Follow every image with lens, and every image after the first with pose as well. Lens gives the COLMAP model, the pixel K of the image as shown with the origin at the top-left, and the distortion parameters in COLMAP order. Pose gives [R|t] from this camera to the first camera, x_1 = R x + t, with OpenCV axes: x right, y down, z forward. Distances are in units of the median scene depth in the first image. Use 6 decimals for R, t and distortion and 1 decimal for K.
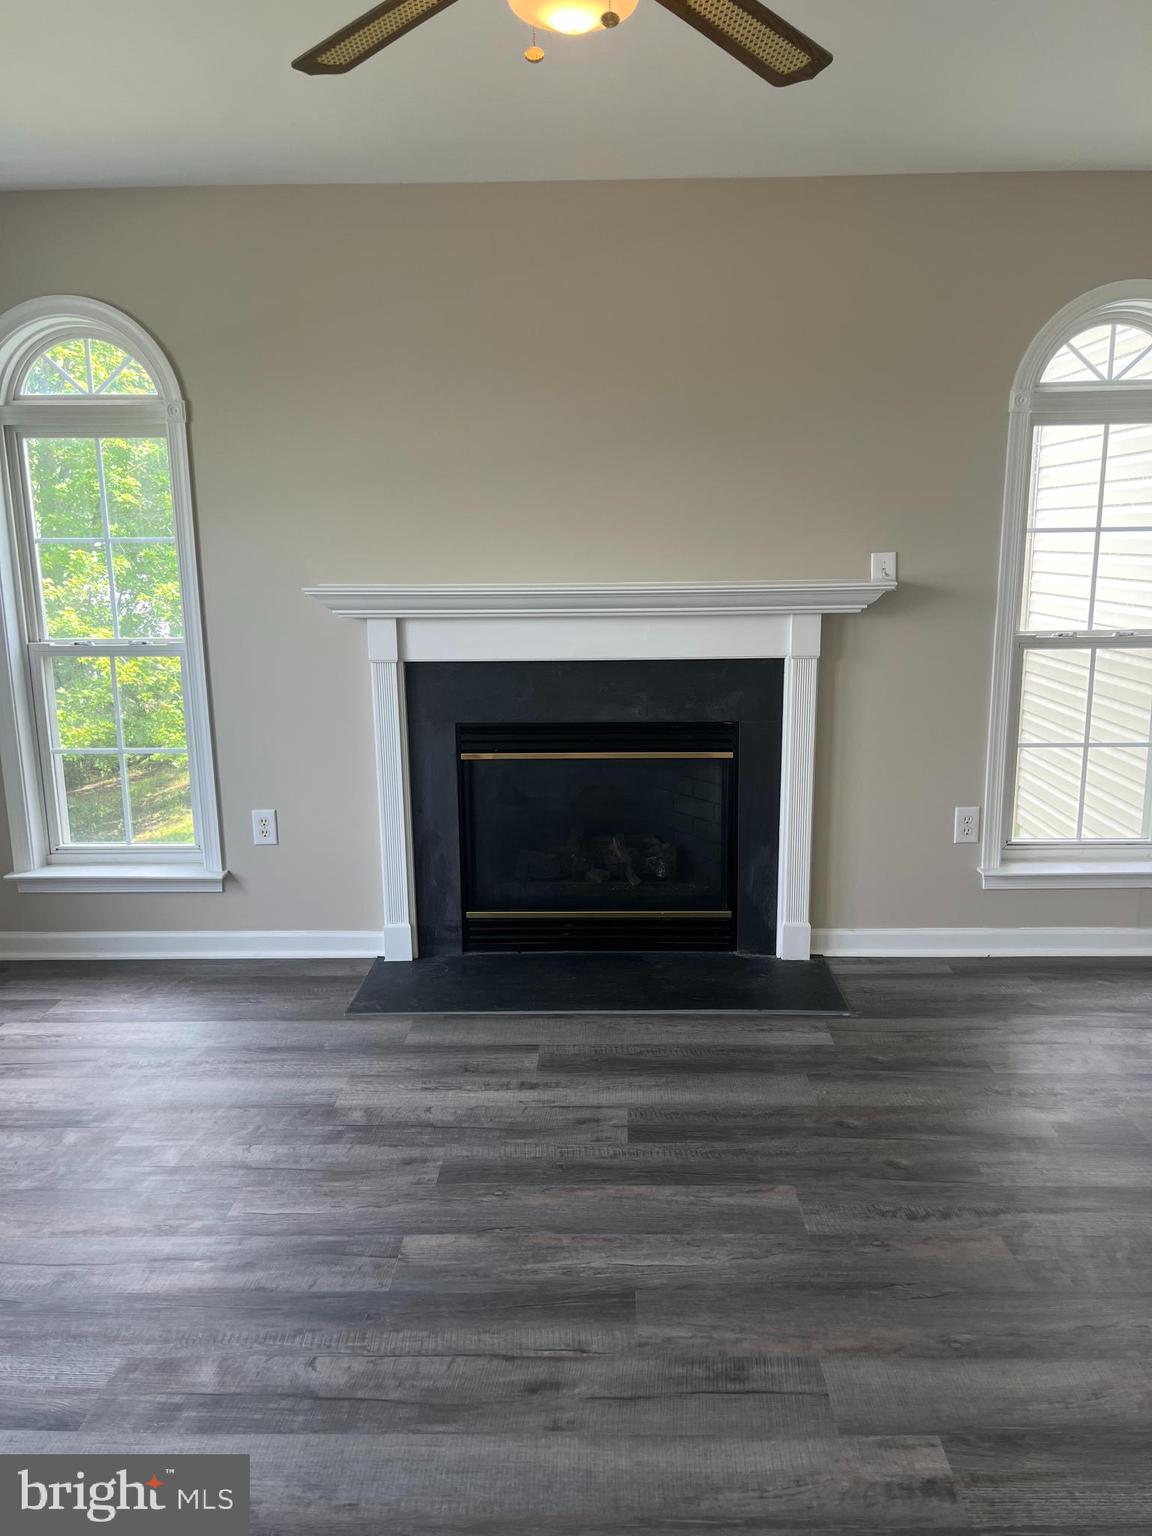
lens RADIAL K [[1088.4, 0, 576.0], [0, 1088.4, 768.0], [0, 0, 1]] dist [0.019592, -0.000617]
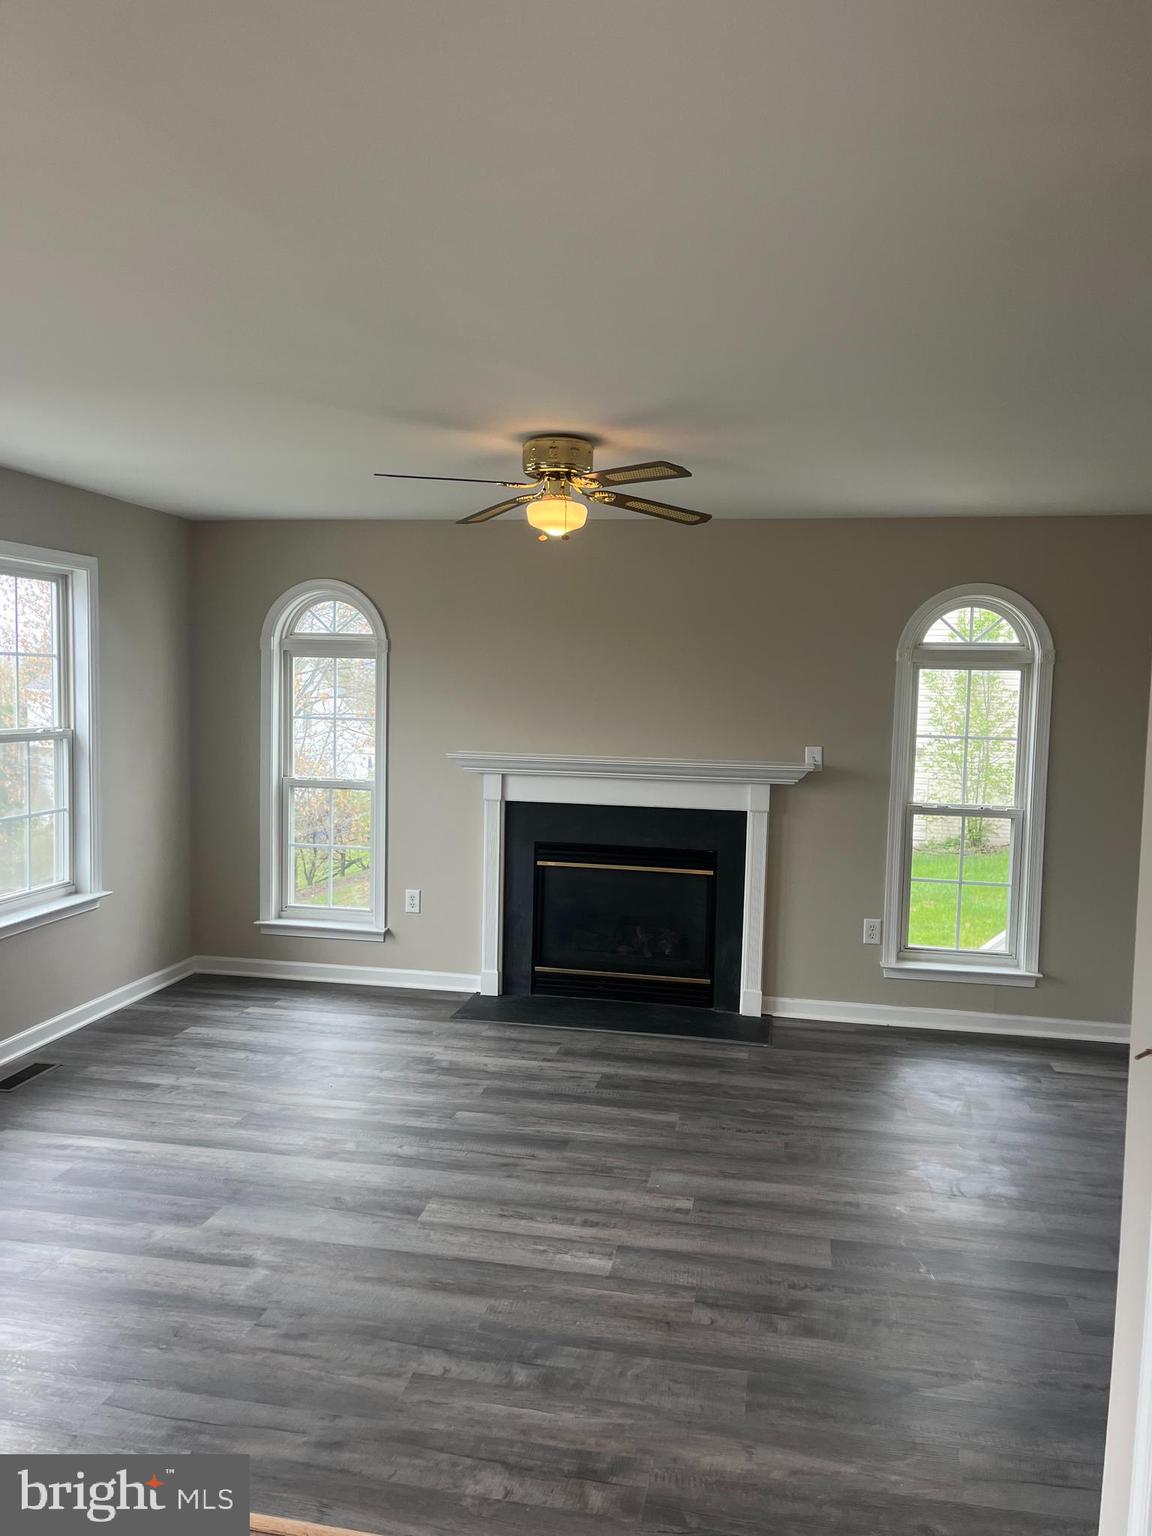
lens RADIAL K [[1088.4, 0, 576.0], [0, 1088.4, 768.0], [0, 0, 1]] dist [0.019592, -0.000617]
pose [[0.985293, 0.046660, -0.164377, 0.206076], [-0.067764, 0.989813, -0.125216, 0.047358], [0.156860, 0.134513, 0.978418, -0.552347]]
